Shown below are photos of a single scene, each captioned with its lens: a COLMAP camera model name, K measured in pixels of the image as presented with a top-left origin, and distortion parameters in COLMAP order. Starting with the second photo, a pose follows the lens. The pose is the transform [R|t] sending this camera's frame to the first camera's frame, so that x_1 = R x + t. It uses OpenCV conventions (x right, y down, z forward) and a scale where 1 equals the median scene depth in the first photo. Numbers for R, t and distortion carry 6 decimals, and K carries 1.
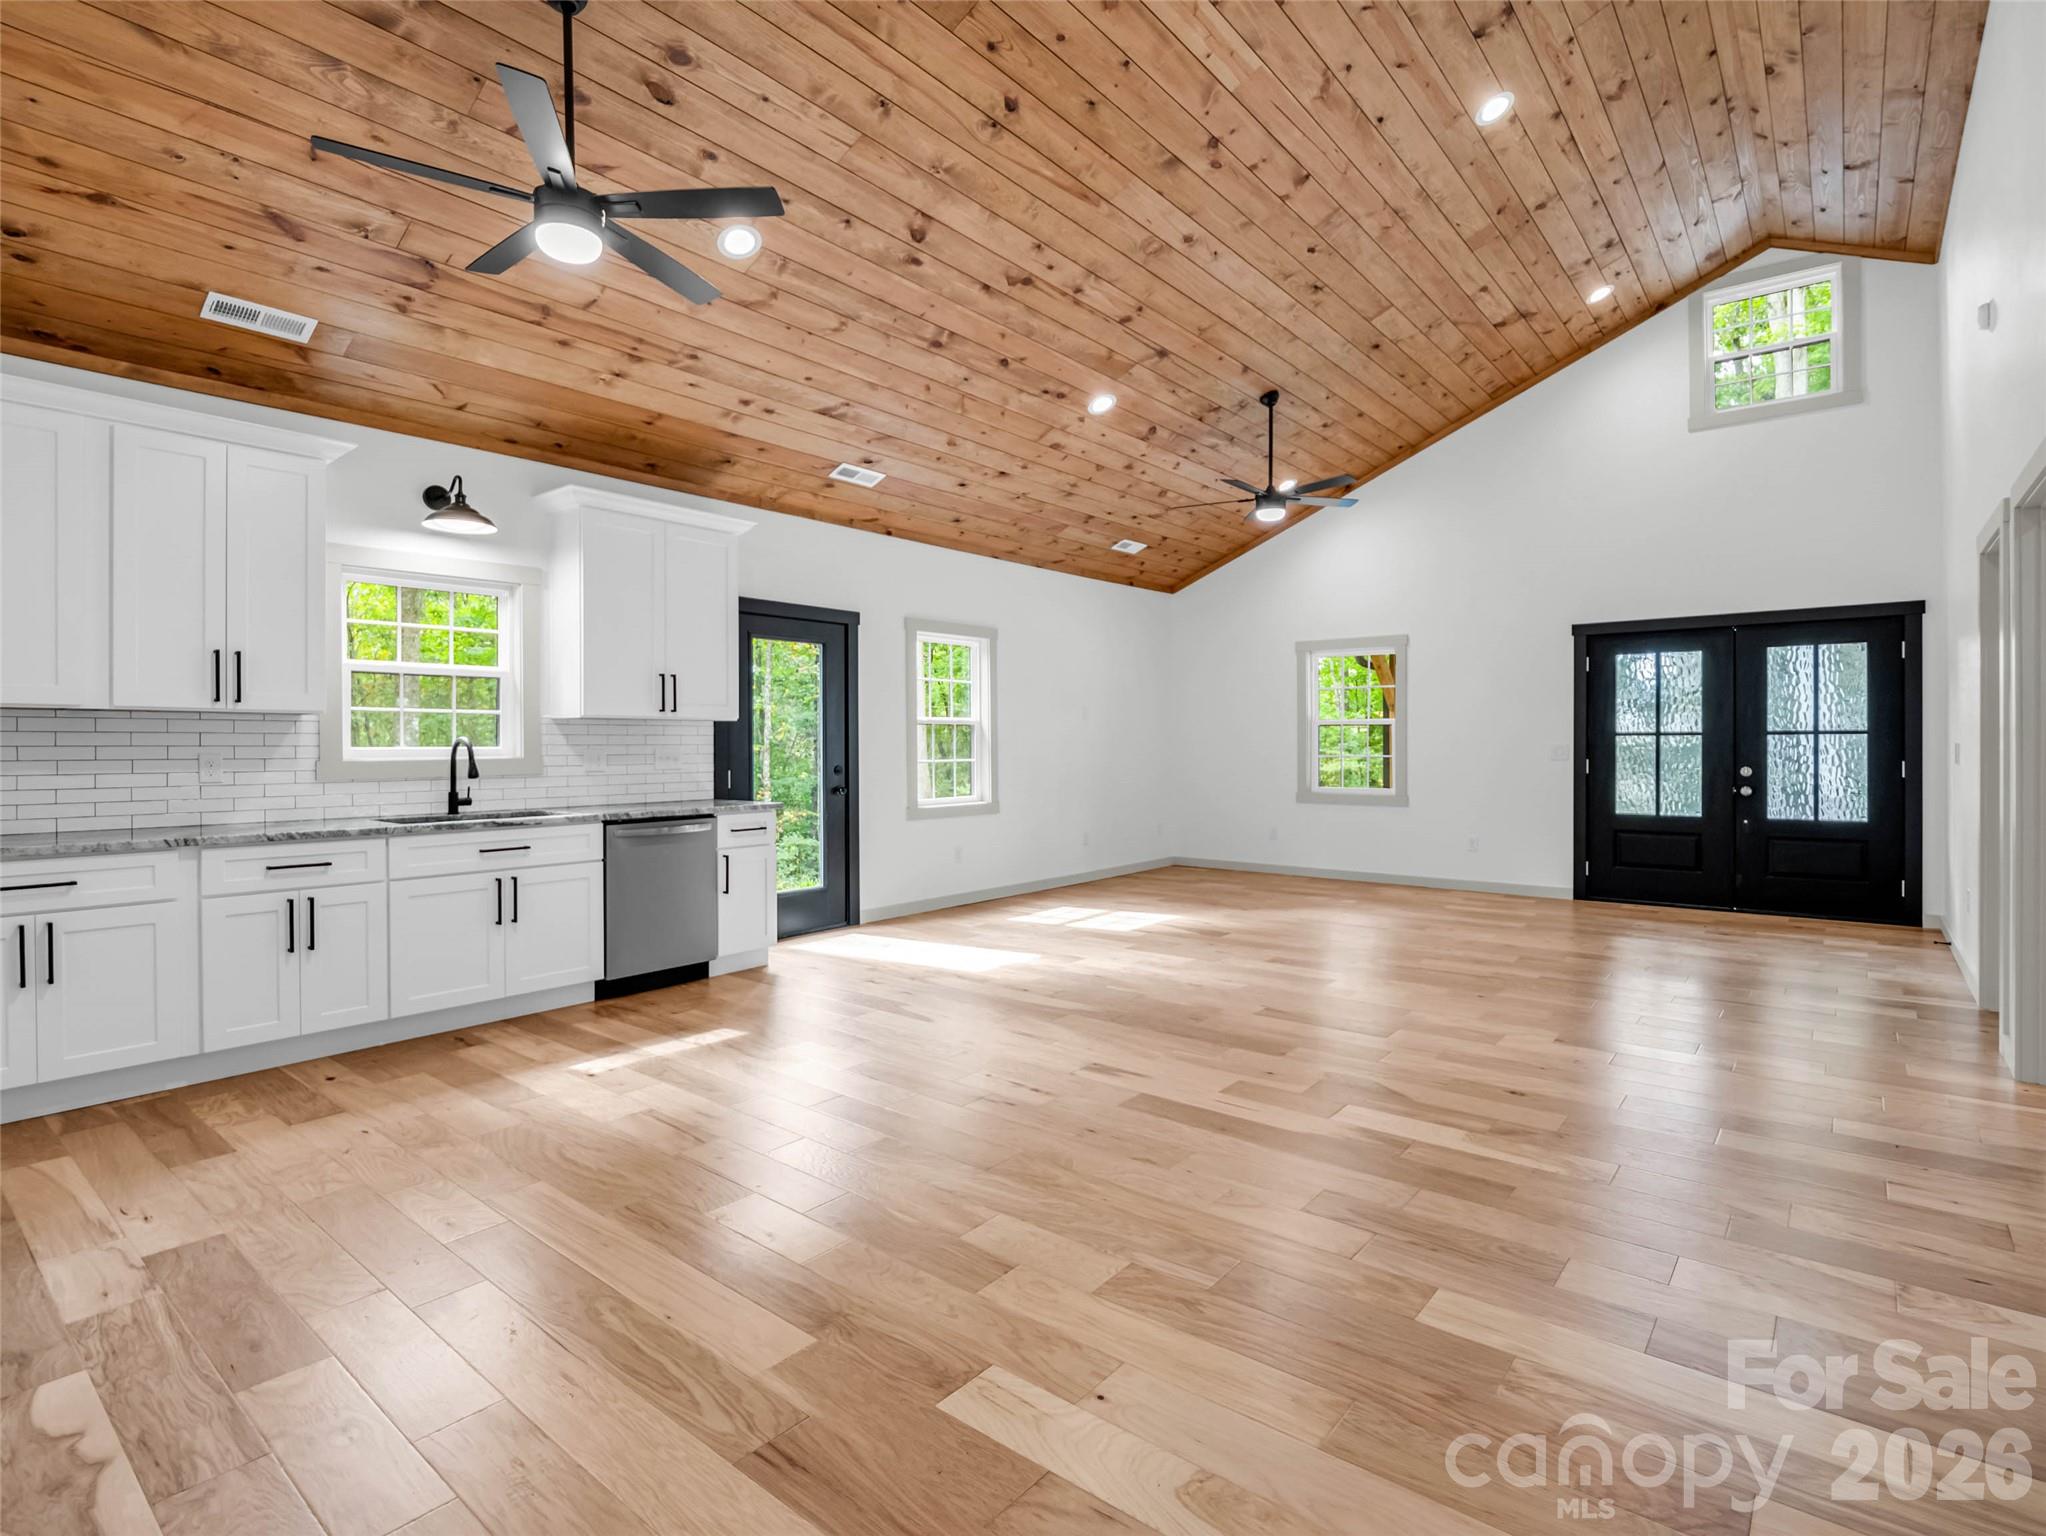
lens RADIAL K [[1017.9, 0, 1003.5], [0, 1017.9, 749.1], [0, 0, 1]] dist [-0.012283, -0.000816]
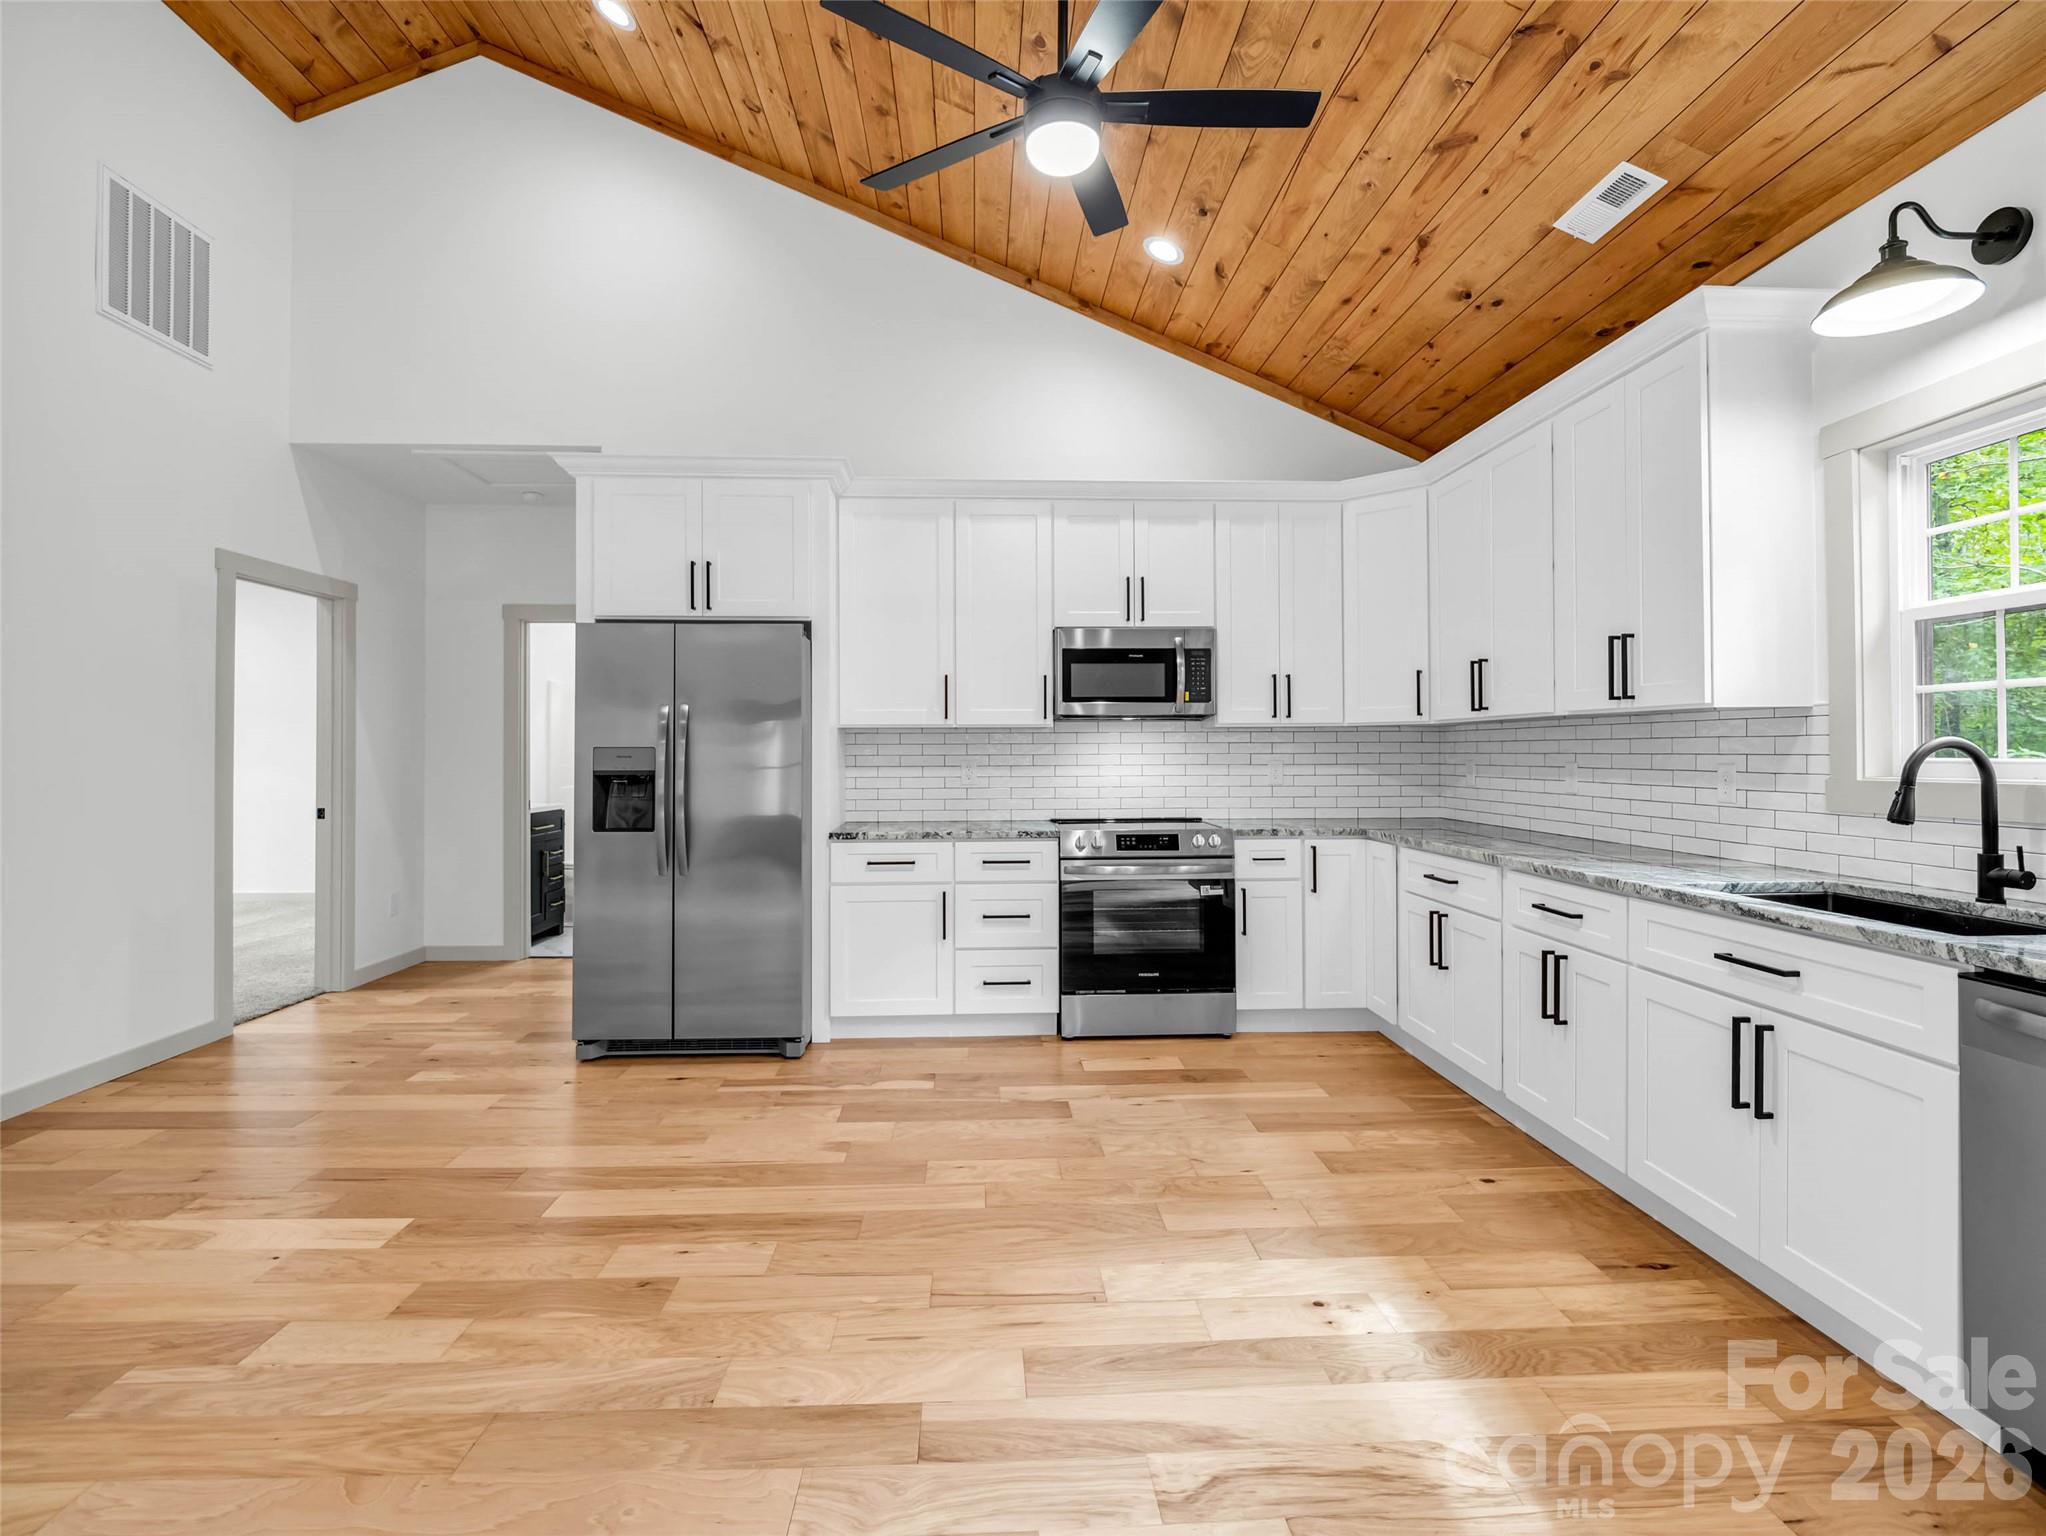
lens RADIAL K [[1017.9, 0, 1003.5], [0, 1017.9, 749.1], [0, 0, 1]] dist [-0.012283, -0.000816]
pose [[-0.744959, 0.001507, -0.667108, 0.080618], [-0.000093, 0.999997, 0.002363, -0.005701], [0.667110, 0.001822, -0.744957, 0.793357]]
